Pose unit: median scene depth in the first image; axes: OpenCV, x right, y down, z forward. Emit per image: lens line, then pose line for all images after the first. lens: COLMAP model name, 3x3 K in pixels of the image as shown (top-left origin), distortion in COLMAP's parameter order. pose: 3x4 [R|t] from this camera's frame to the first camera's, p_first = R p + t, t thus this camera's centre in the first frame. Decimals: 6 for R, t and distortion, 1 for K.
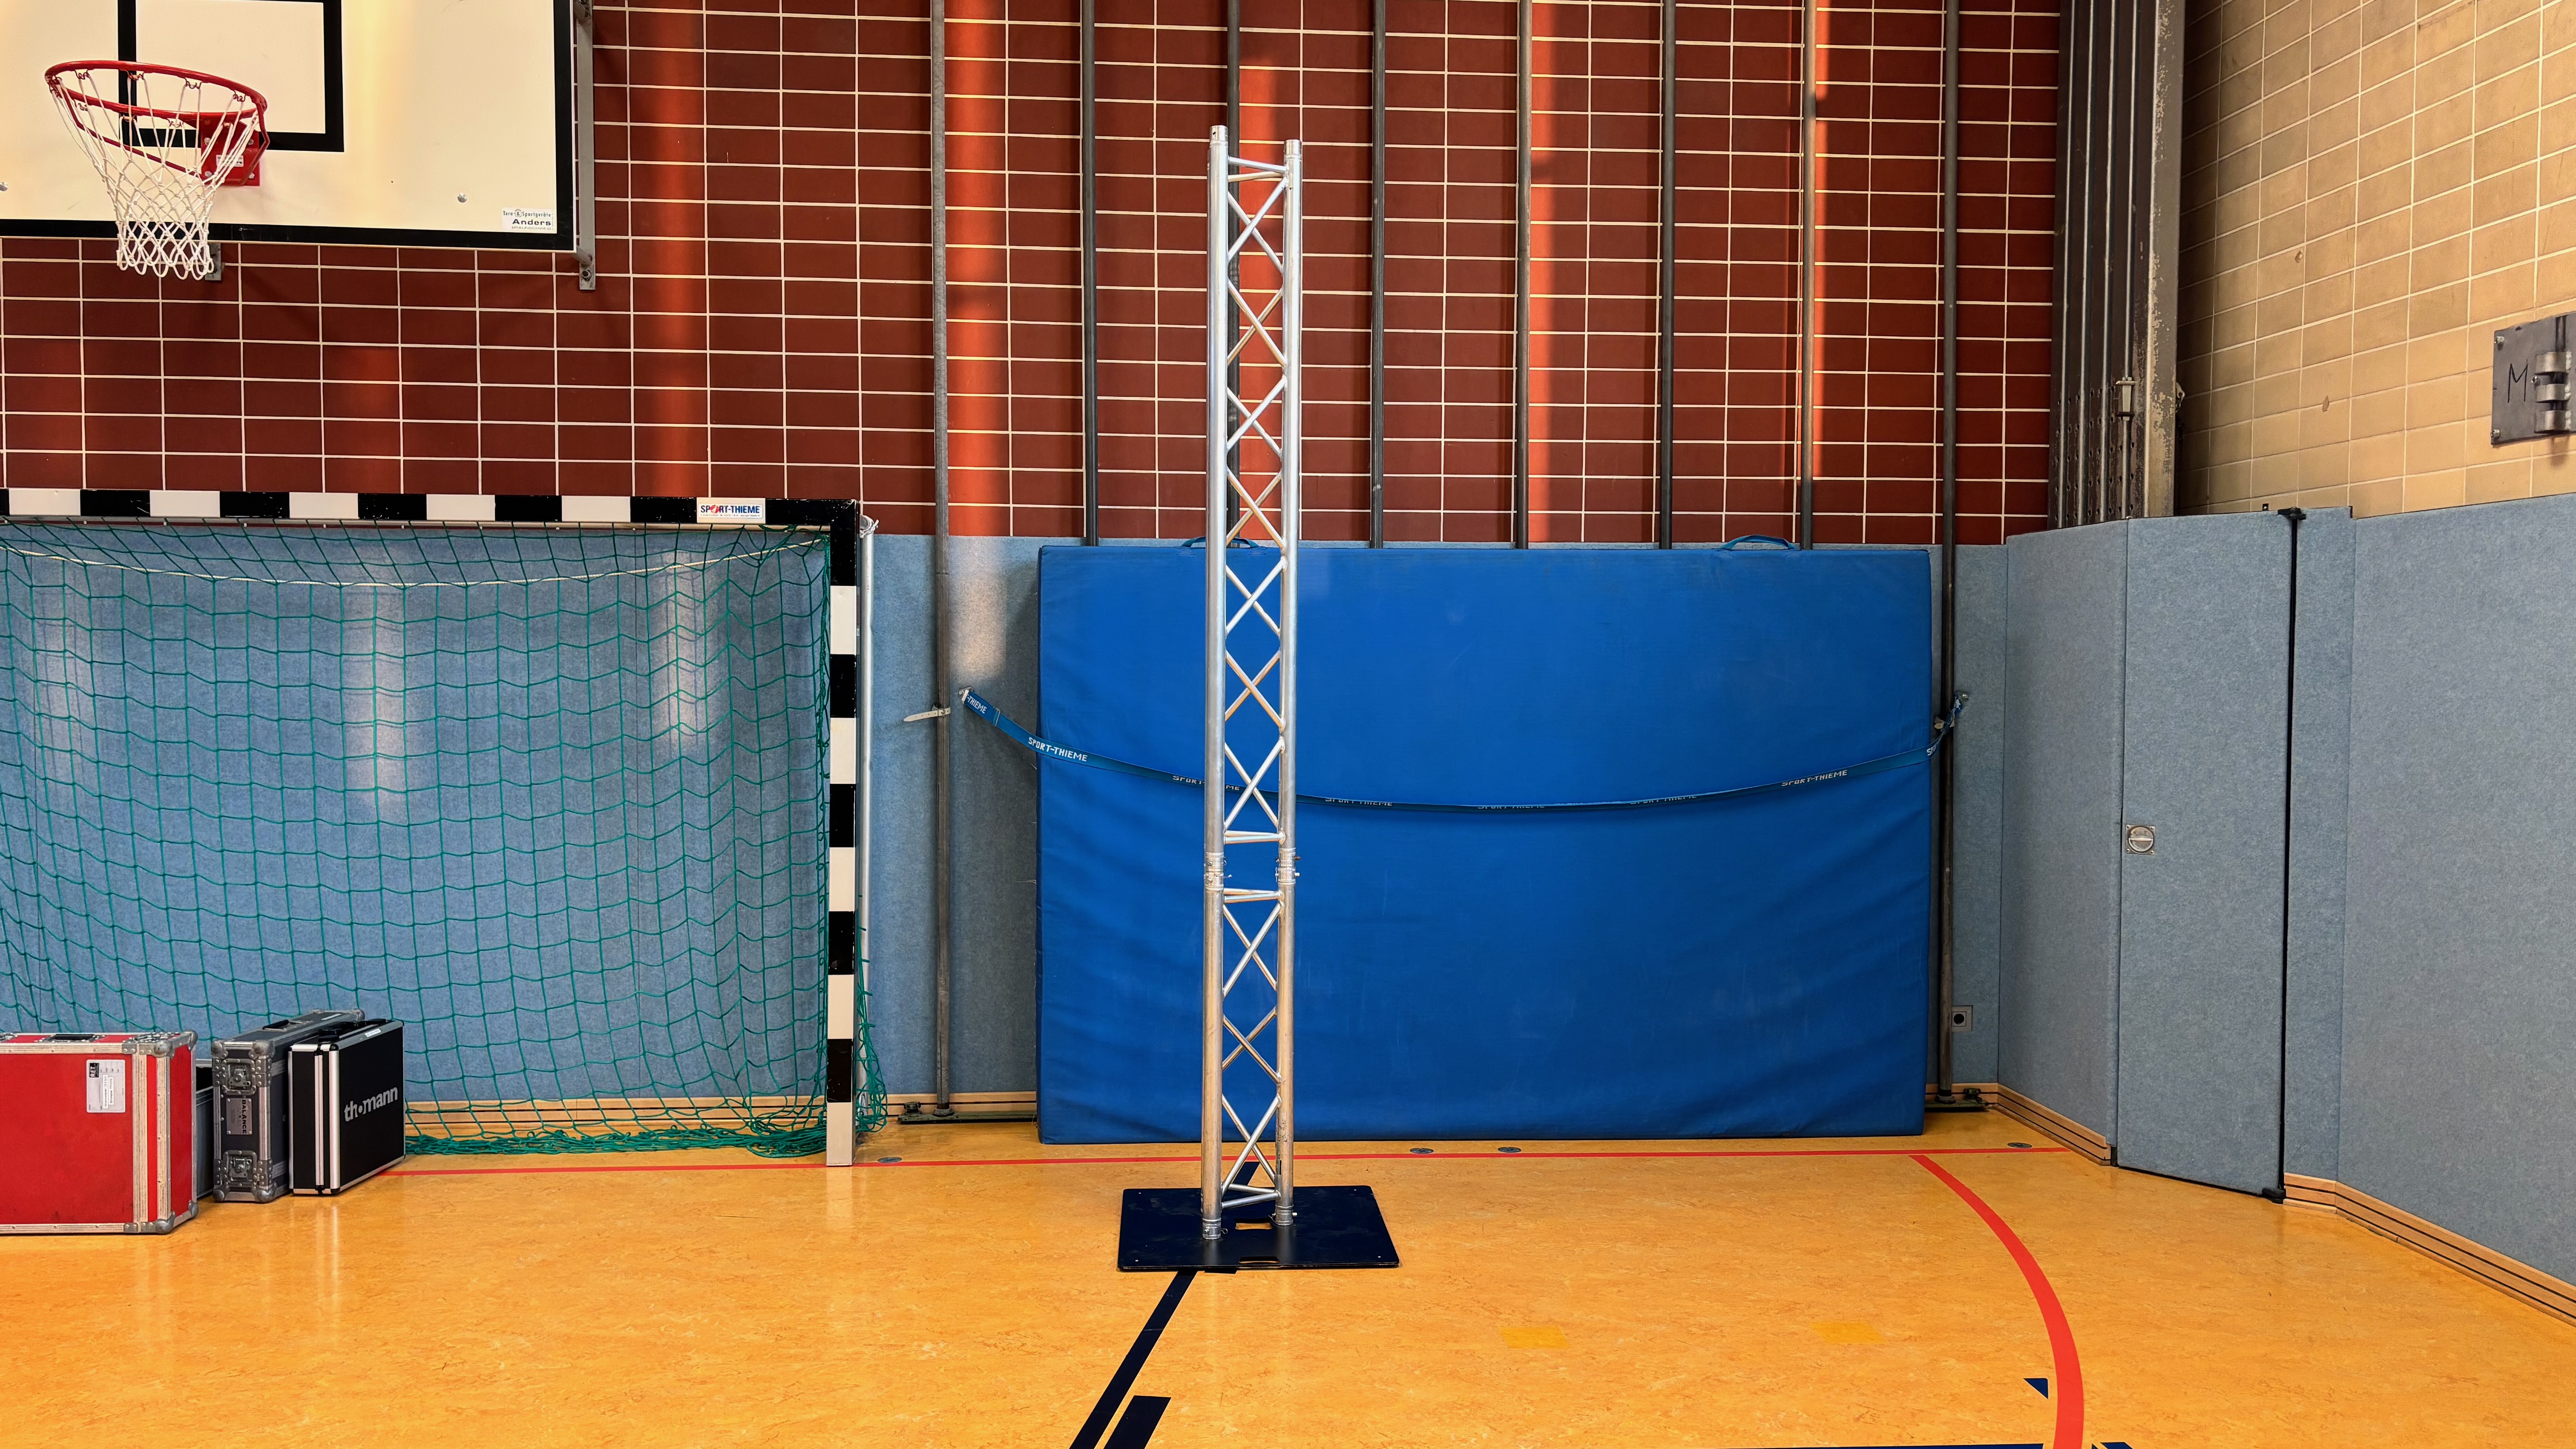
lens RADIAL K [[1947.4, 0, 1281.5], [0, 1947.4, 739.3], [0, 0, 1]] dist [0.068401, -0.083089]
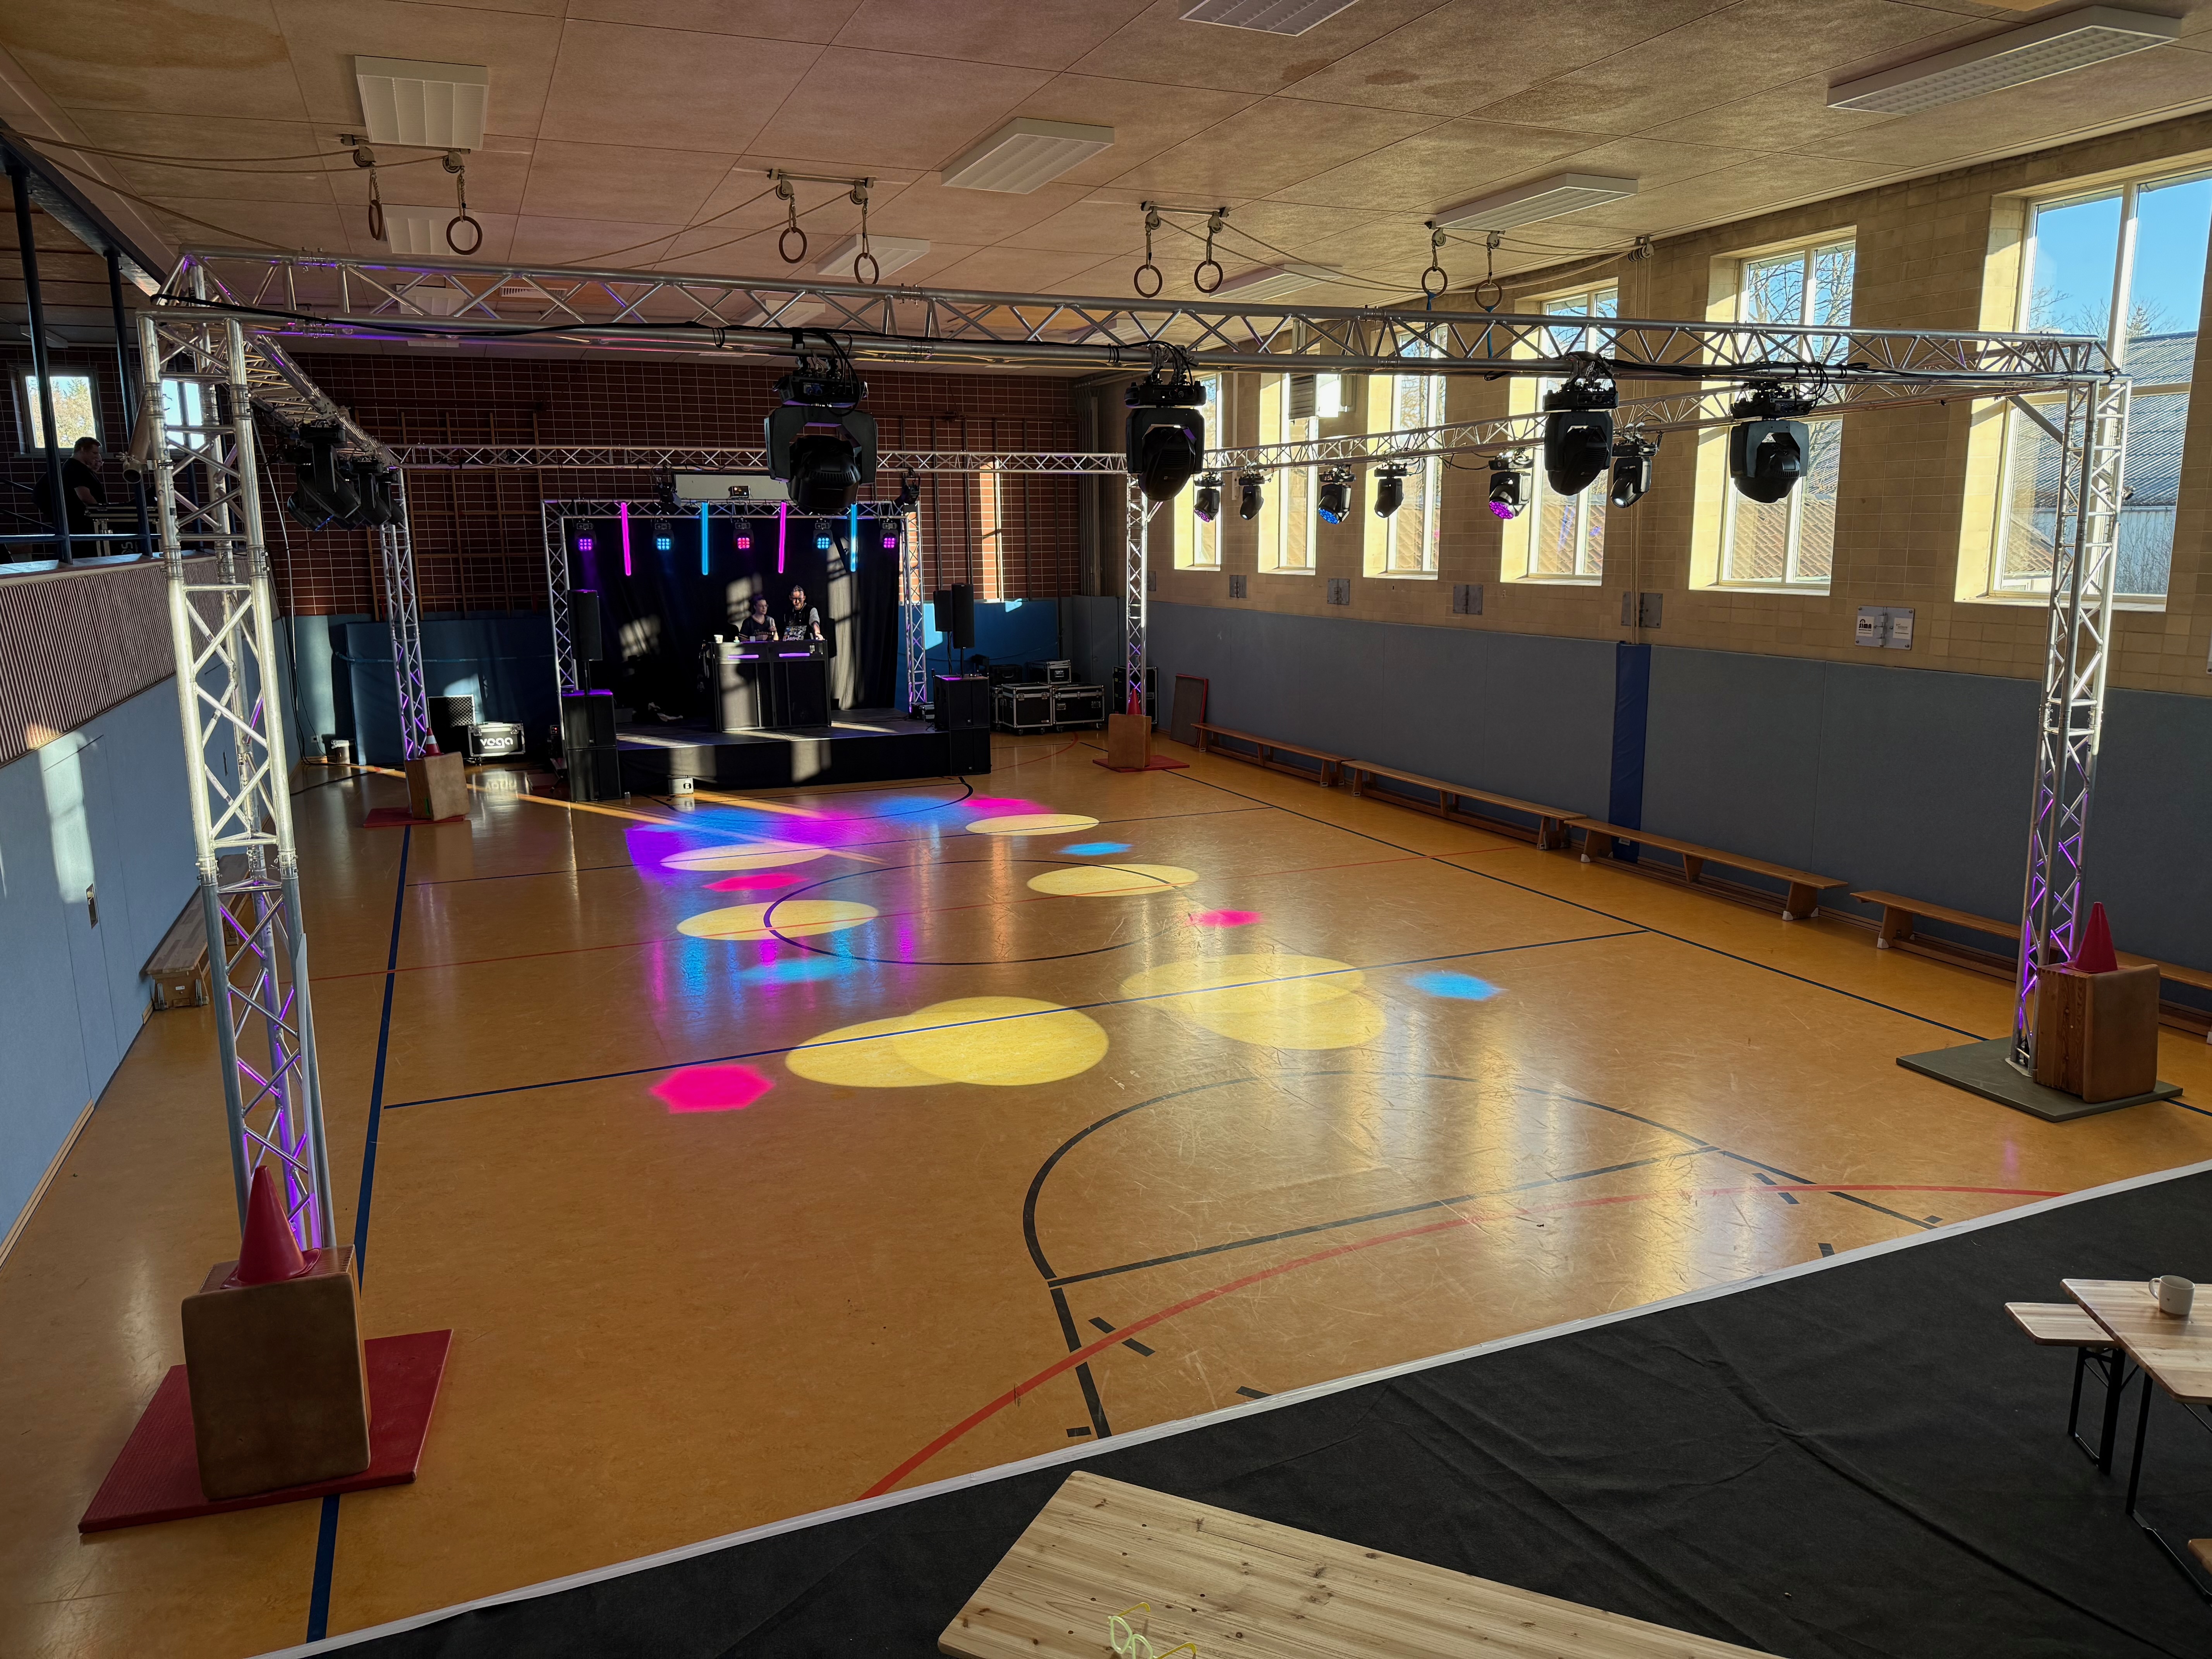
lens RADIAL K [[1534.4, 0, 1110.7], [0, 1534.4, 821.5], [0, 0, 1]] dist [0.194546, -0.429372]
pose [[0.947502, -0.075183, 0.310786, -0.762877], [0.028651, 0.988017, 0.151664, -0.131081], [-0.318464, -0.134797, 0.938302, -2.680945]]
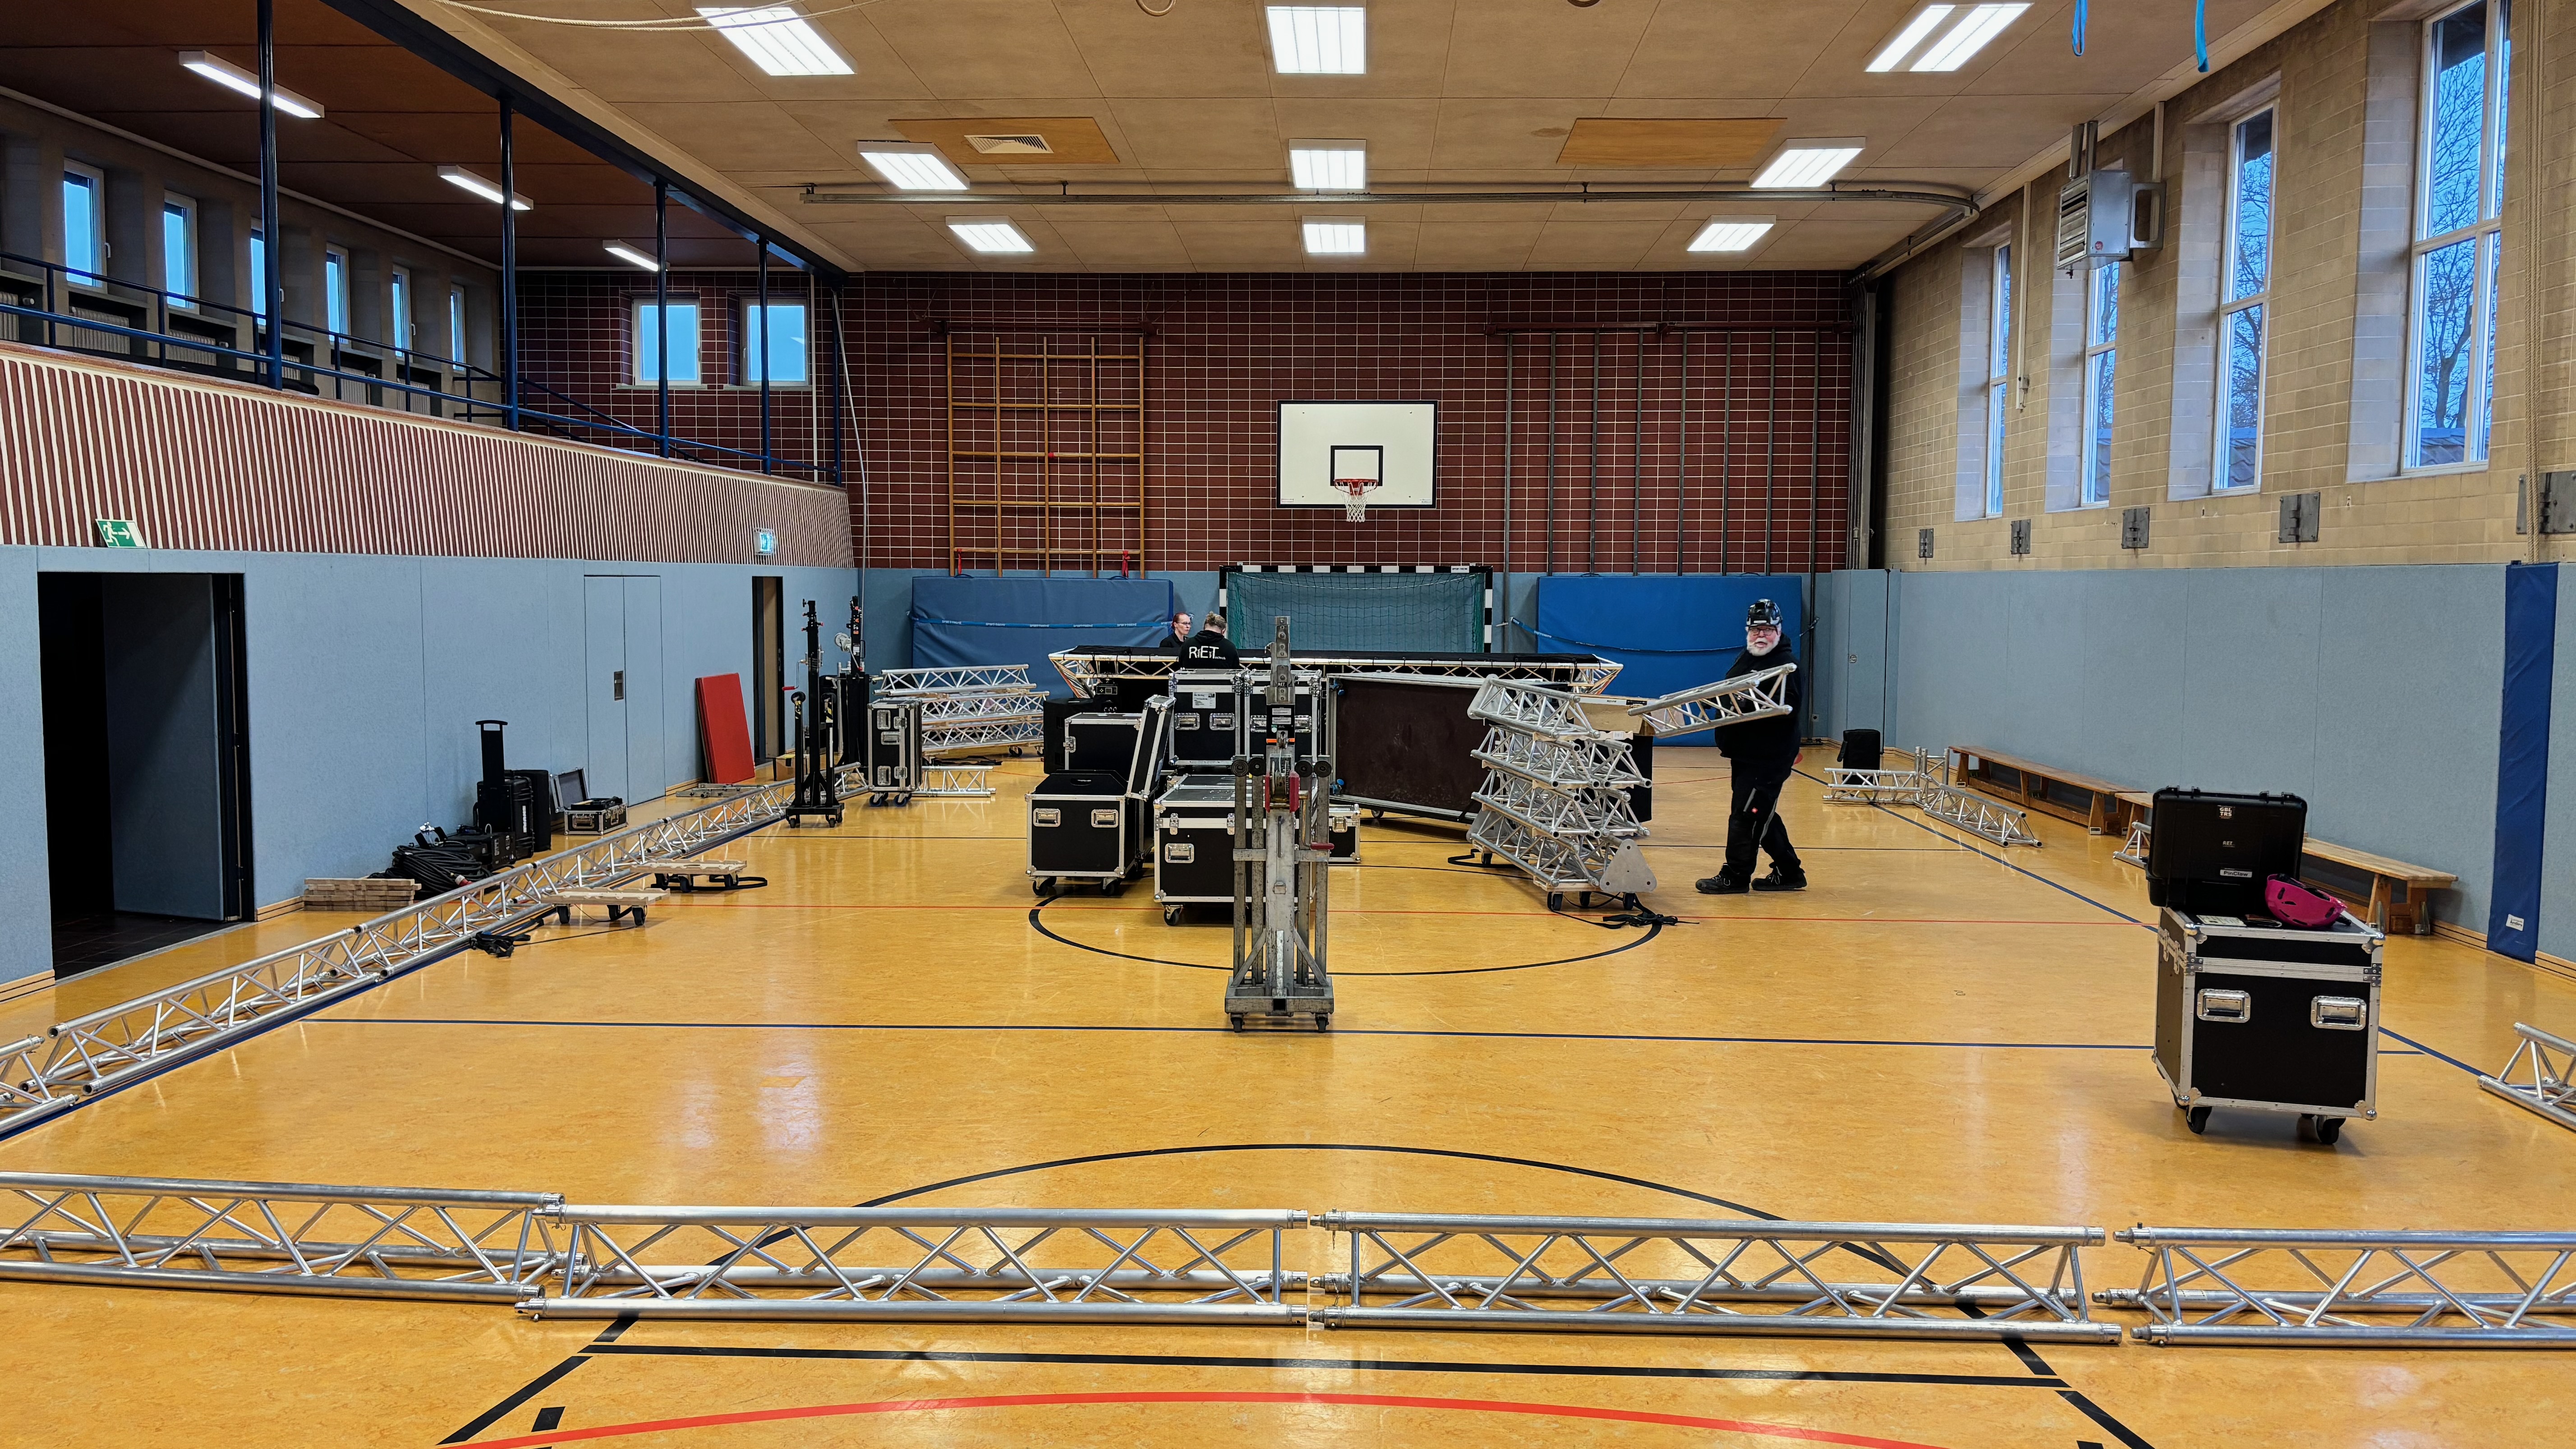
lens RADIAL K [[1939.7, 0, 1280.8], [0, 1939.7, 721.8], [0, 0, 1]] dist [0.080687, -0.096420]
pose [[0.993511, 0.008403, -0.113421, -0.181583], [-0.004572, 0.999412, 0.033993, 0.045422], [0.113640, -0.033254, 0.992965, -2.475345]]
